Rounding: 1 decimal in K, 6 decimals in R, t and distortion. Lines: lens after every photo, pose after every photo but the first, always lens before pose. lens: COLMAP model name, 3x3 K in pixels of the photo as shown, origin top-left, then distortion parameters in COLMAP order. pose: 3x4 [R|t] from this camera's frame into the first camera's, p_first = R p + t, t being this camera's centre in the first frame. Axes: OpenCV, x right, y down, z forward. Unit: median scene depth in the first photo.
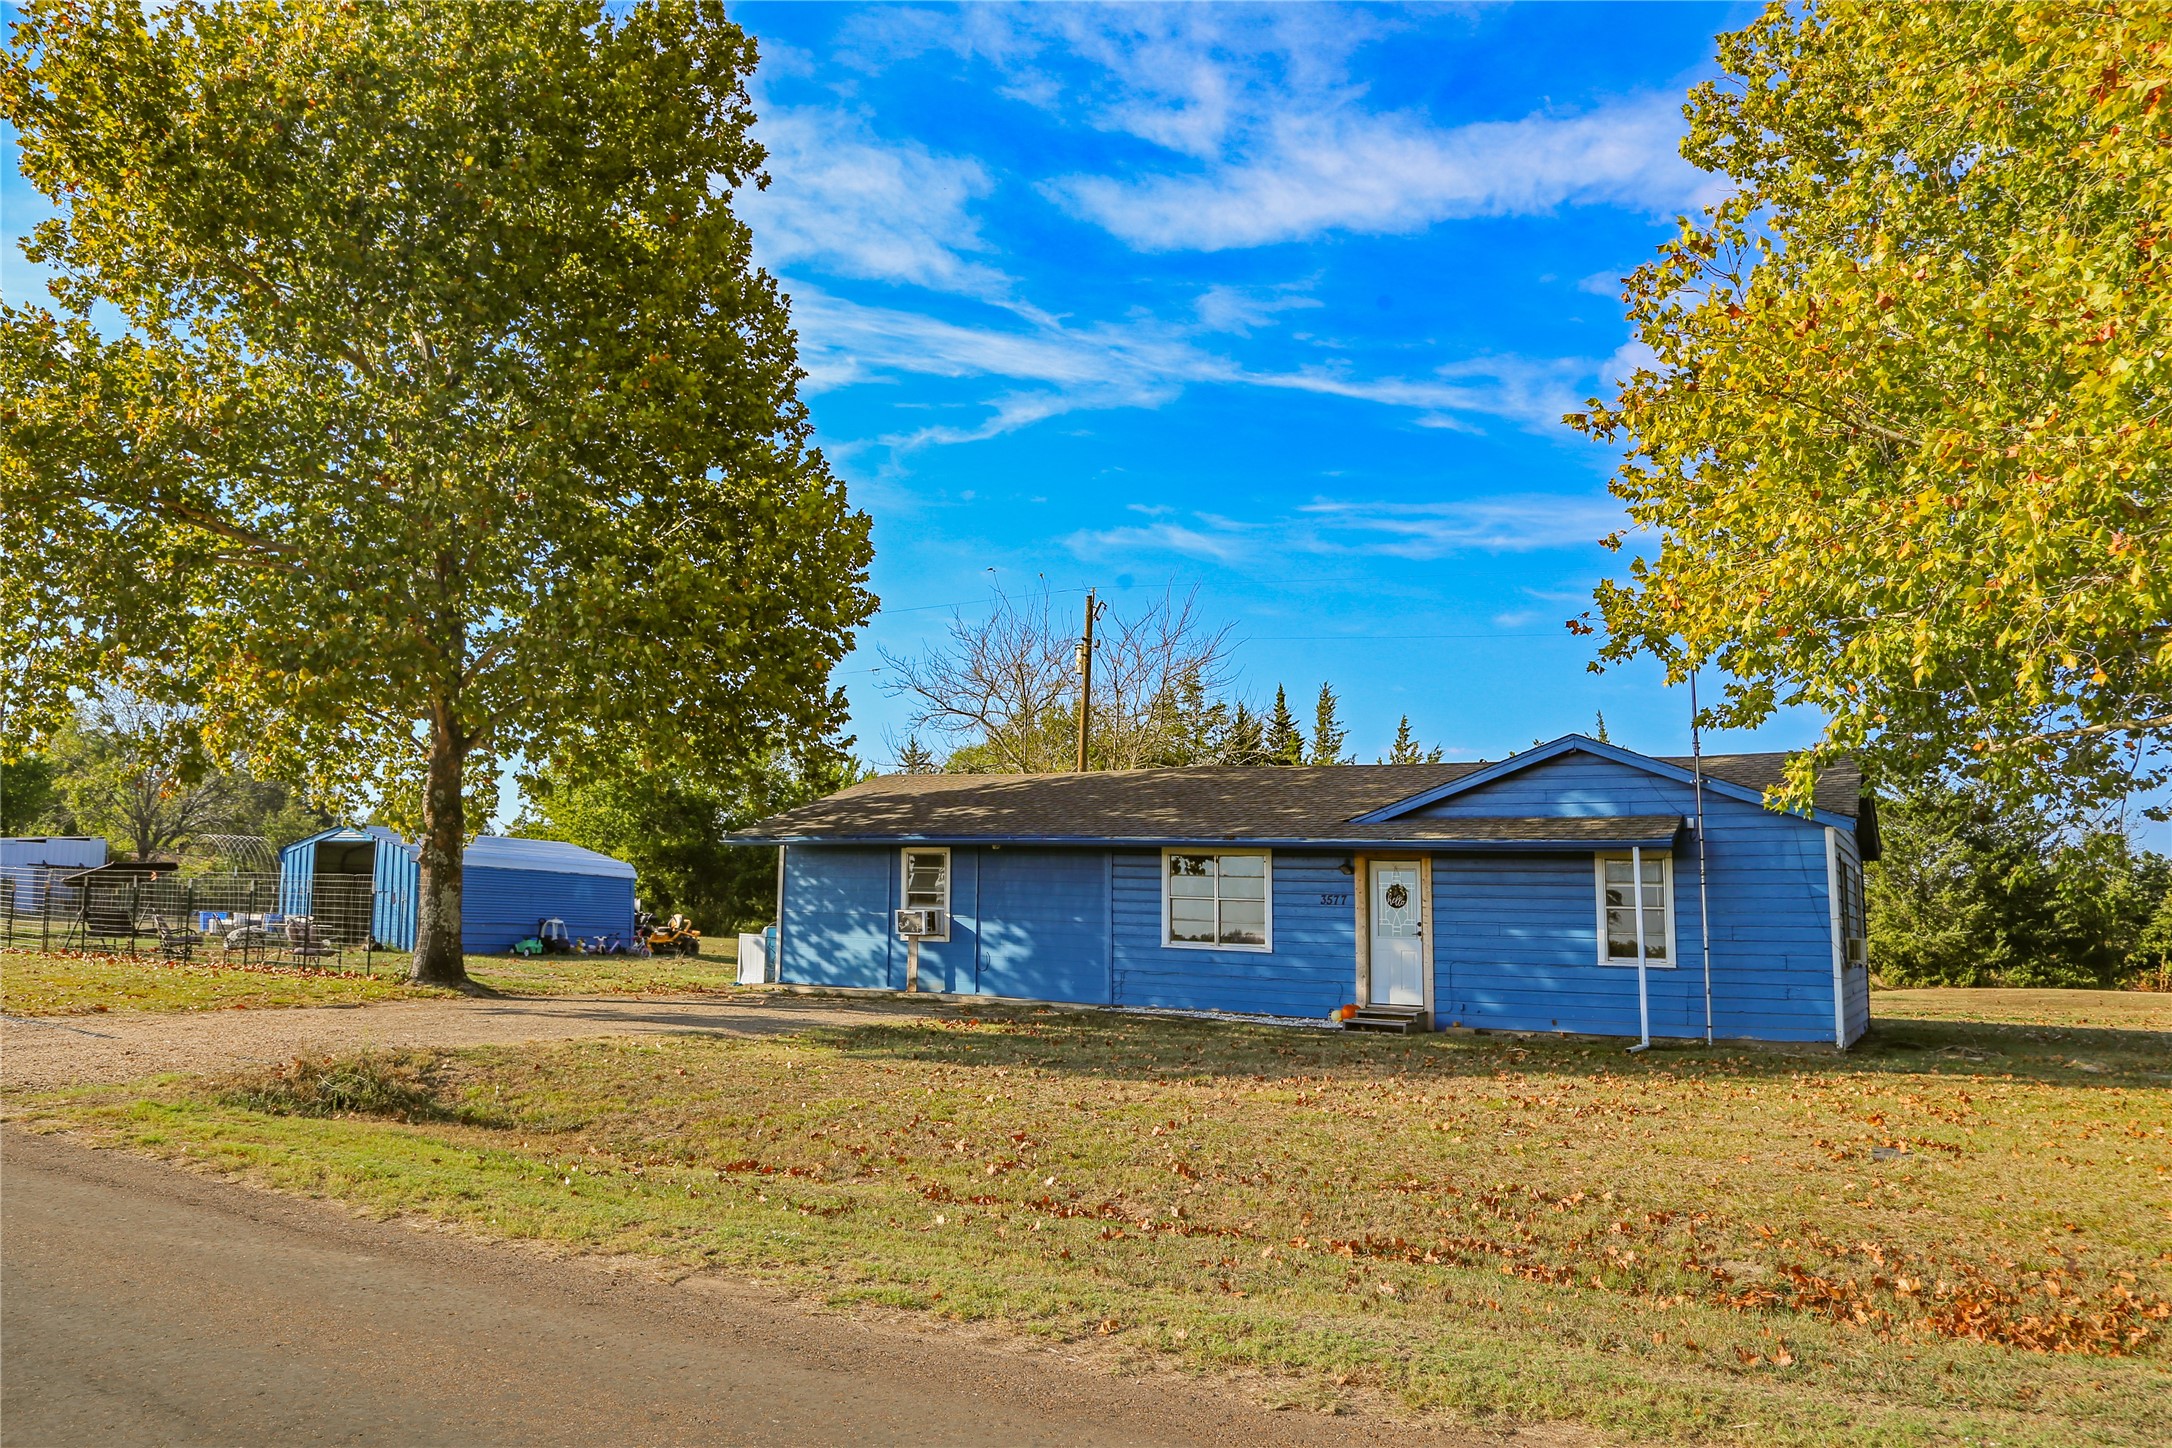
lens RADIAL K [[1571.6, 0, 1082.9], [0, 1571.6, 720.9], [0, 0, 1]] dist [-0.057790, 0.006349]
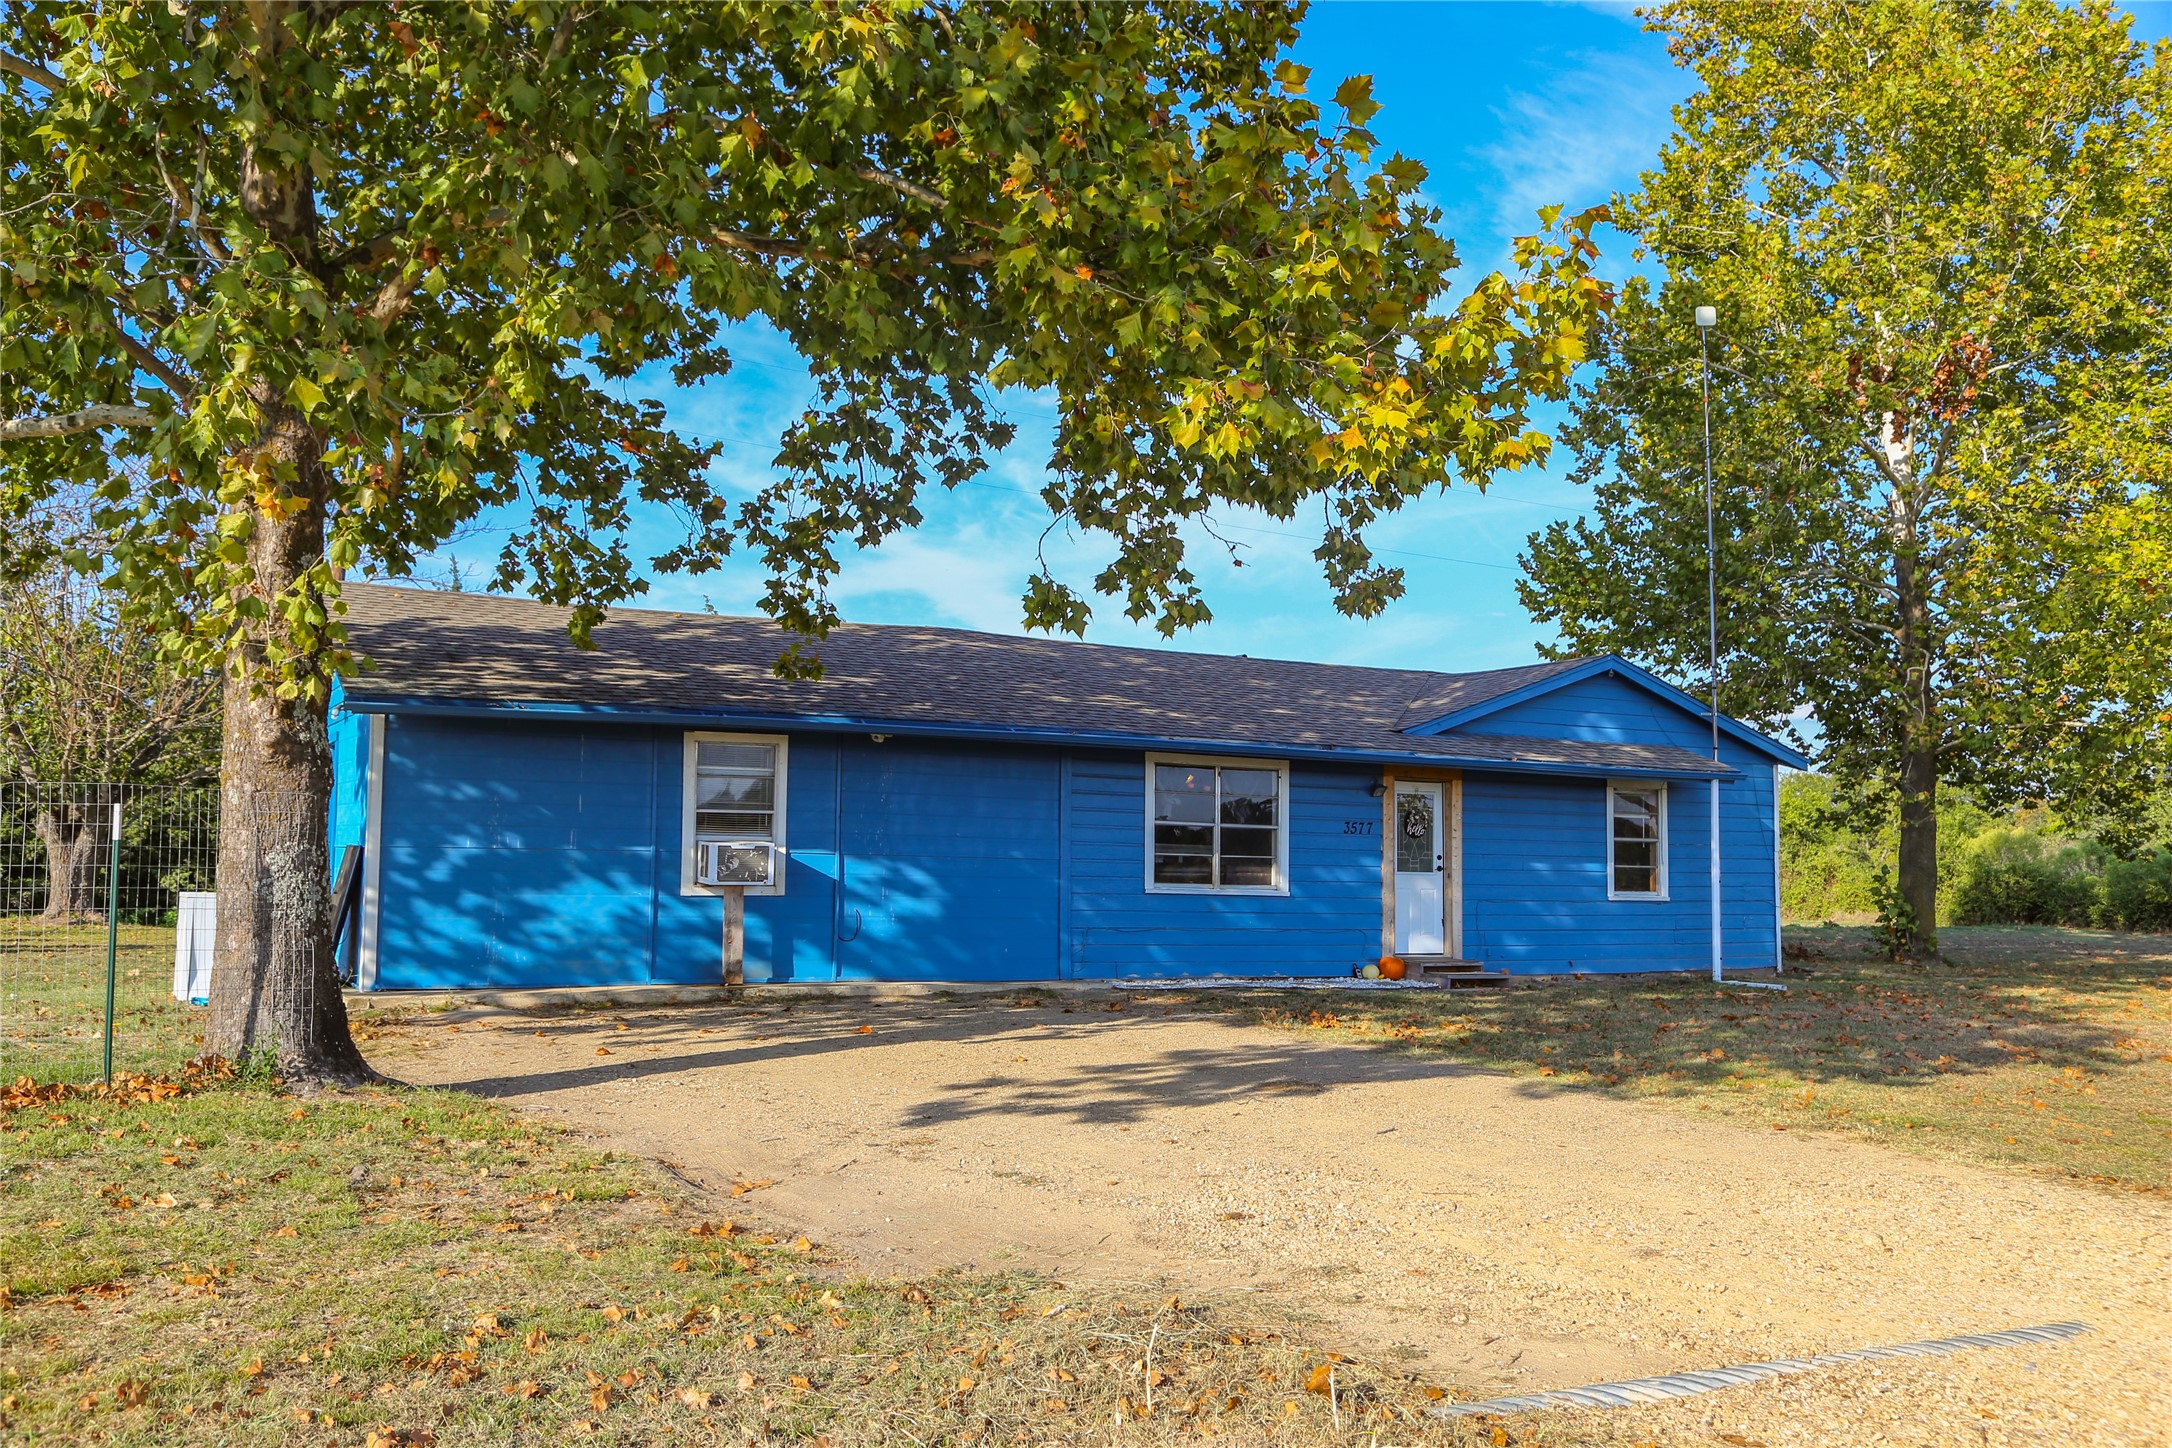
lens RADIAL K [[2040.8, 0, 1087.1], [0, 2040.8, 720.3], [0, 0, 1]] dist [0.018195, 0.000000]
pose [[0.476755, 0.033215, 0.878408, -0.708787], [-0.118010, 0.992658, 0.026515, 0.041569], [-0.871079, -0.116302, 0.477175, 0.541892]]
